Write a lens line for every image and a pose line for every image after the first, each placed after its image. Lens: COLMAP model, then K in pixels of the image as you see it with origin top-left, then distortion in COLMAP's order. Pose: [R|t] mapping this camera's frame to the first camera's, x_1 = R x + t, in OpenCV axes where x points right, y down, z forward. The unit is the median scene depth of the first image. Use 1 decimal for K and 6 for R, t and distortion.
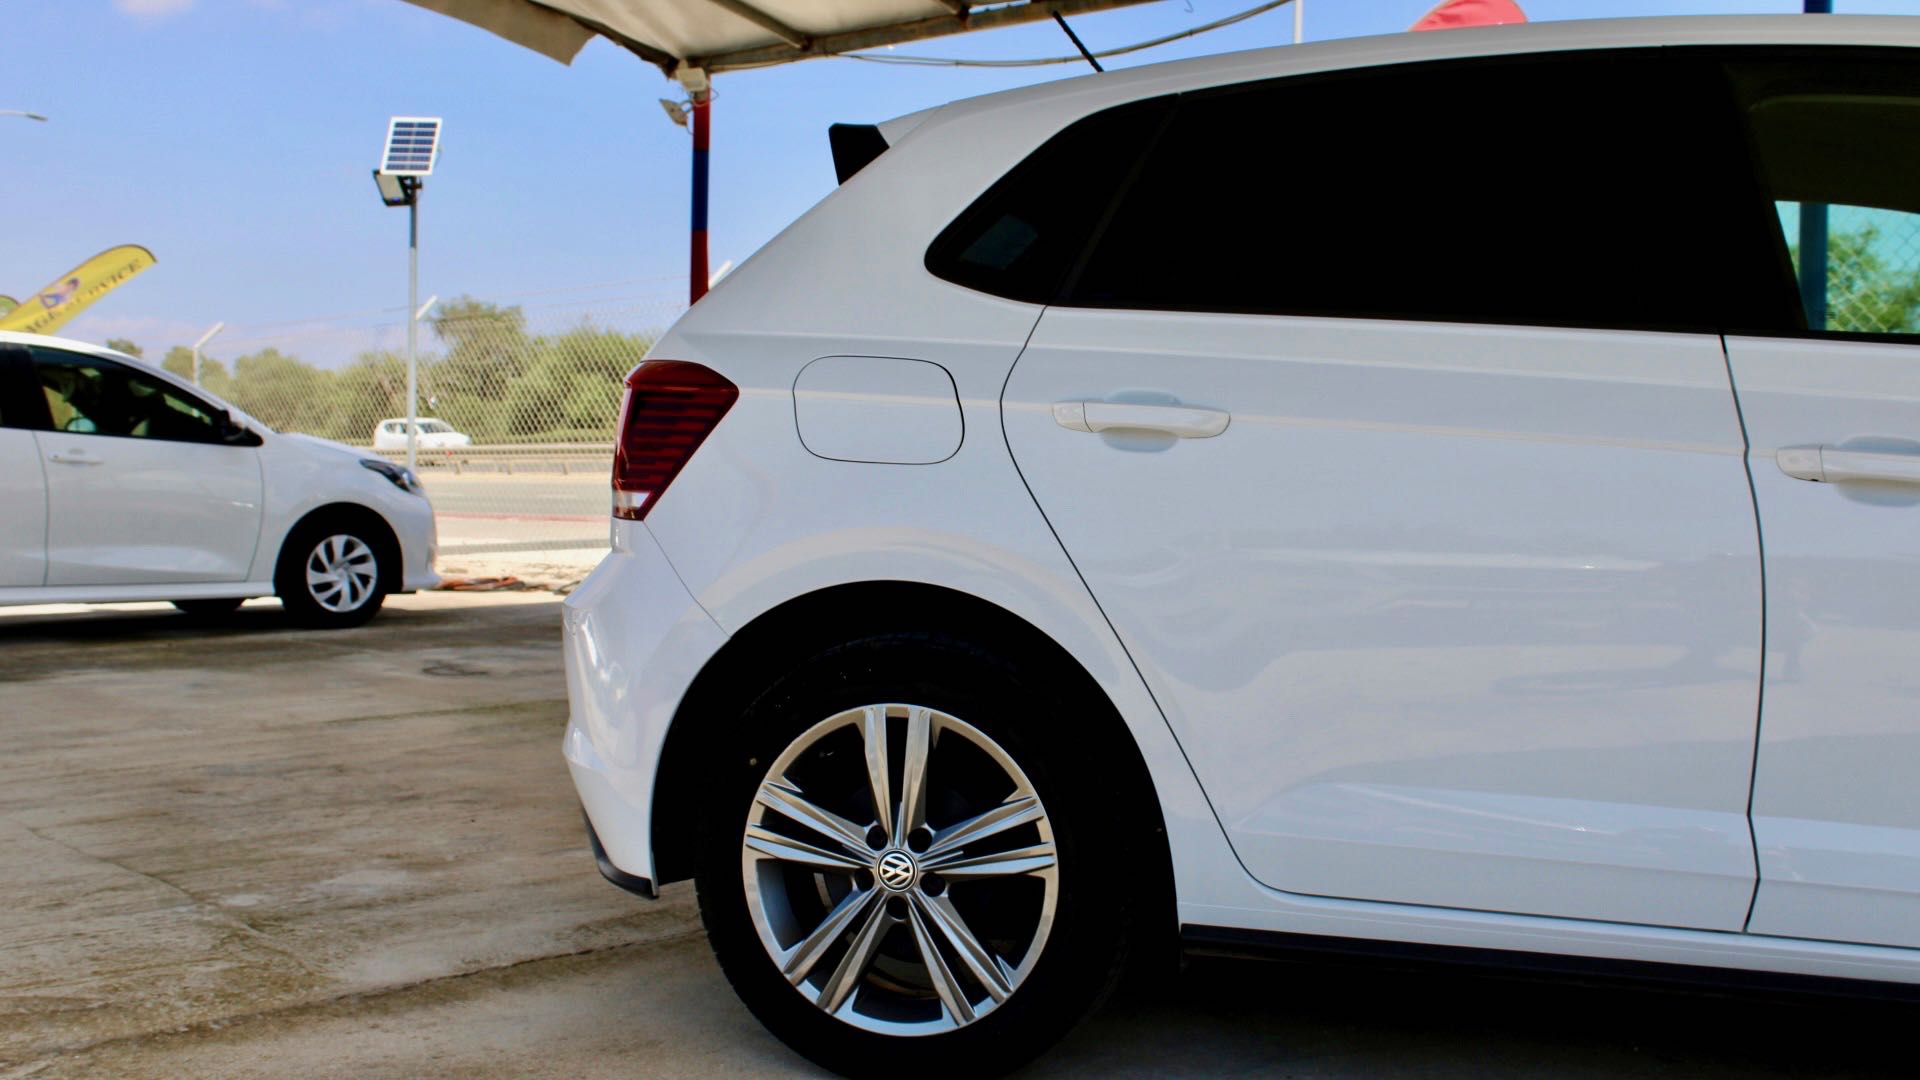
lens RADIAL K [[2127.4, 0, 951.8], [0, 2127.4, 552.3], [0, 0, 1]] dist [-0.084365, 0.000000]
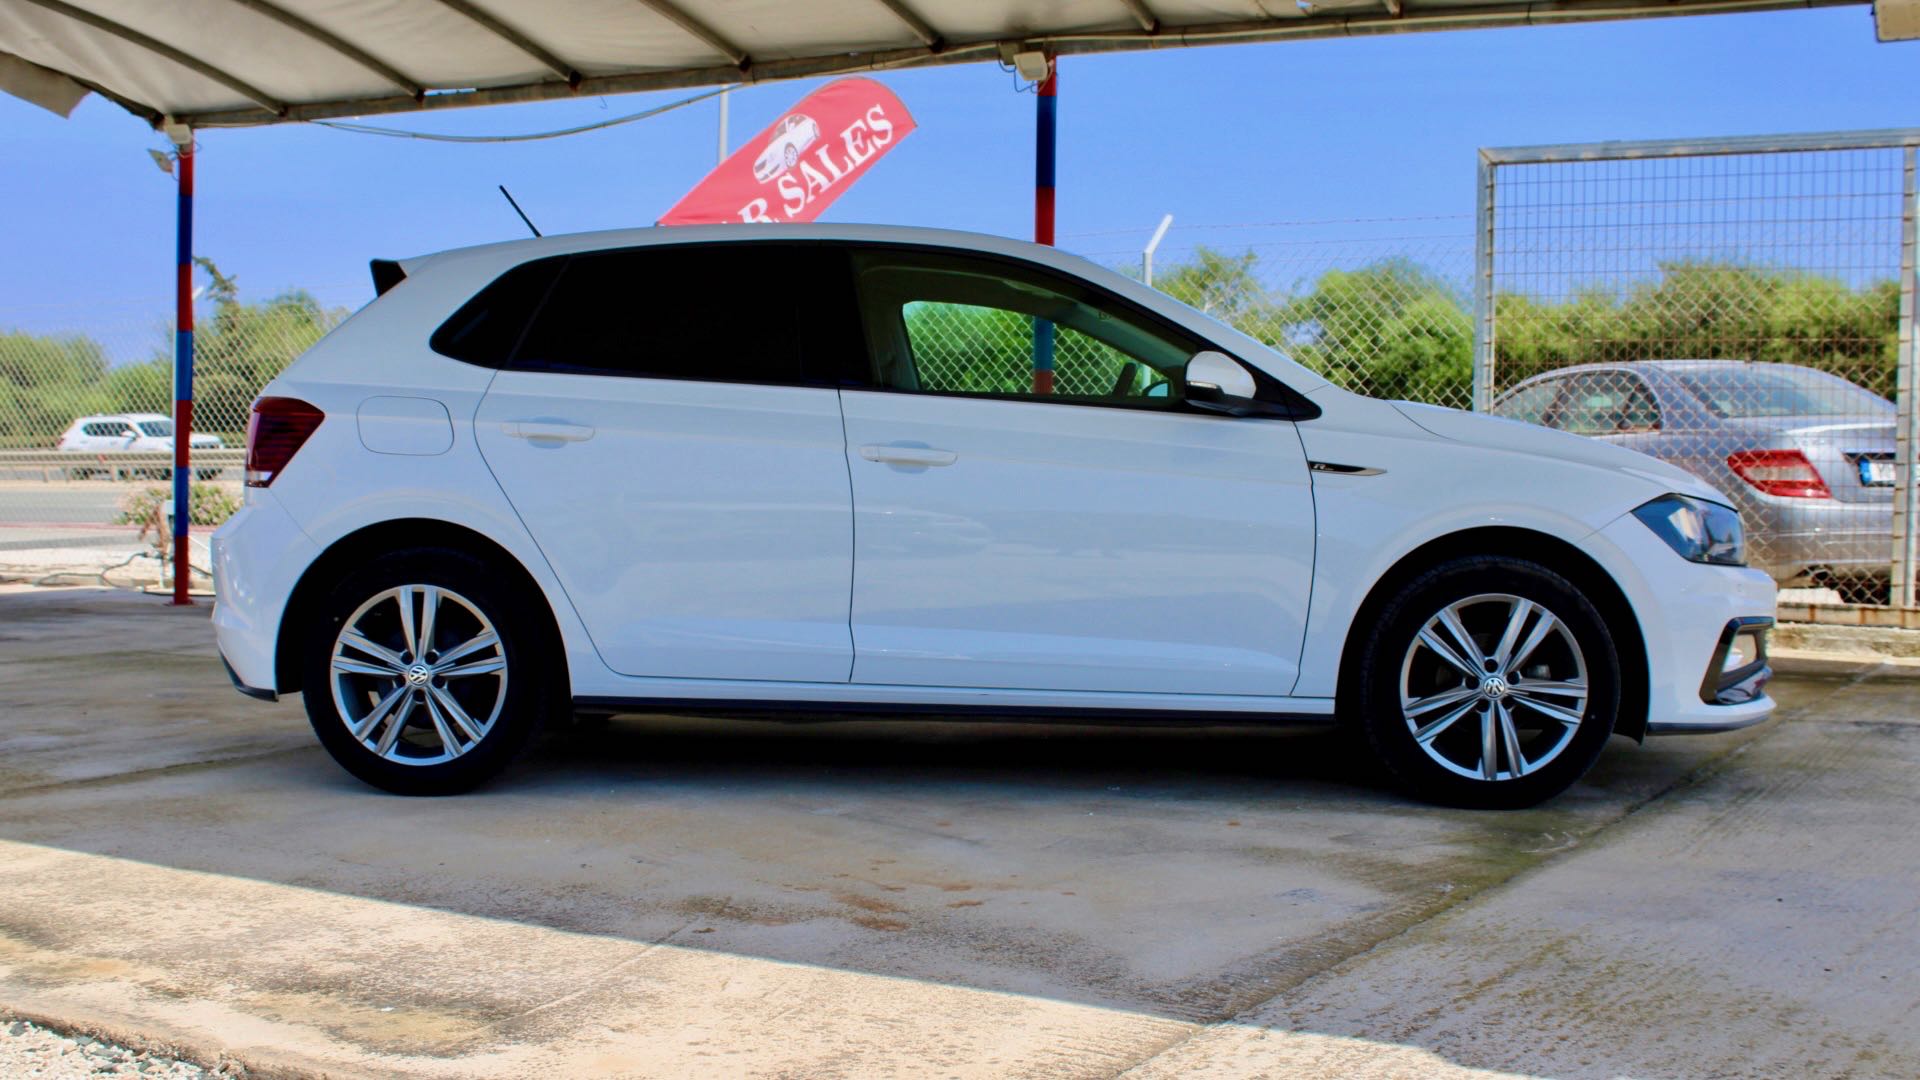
lens RADIAL K [[2127.4, 0, 917.9], [0, 2127.4, 504.7], [0, 0, 1]] dist [-0.084365, 0.000000]
pose [[0.969559, -0.005036, 0.244804, -0.053448], [0.011388, 0.999634, -0.024538, 0.050764], [-0.244591, 0.026579, 0.969262, -0.874950]]
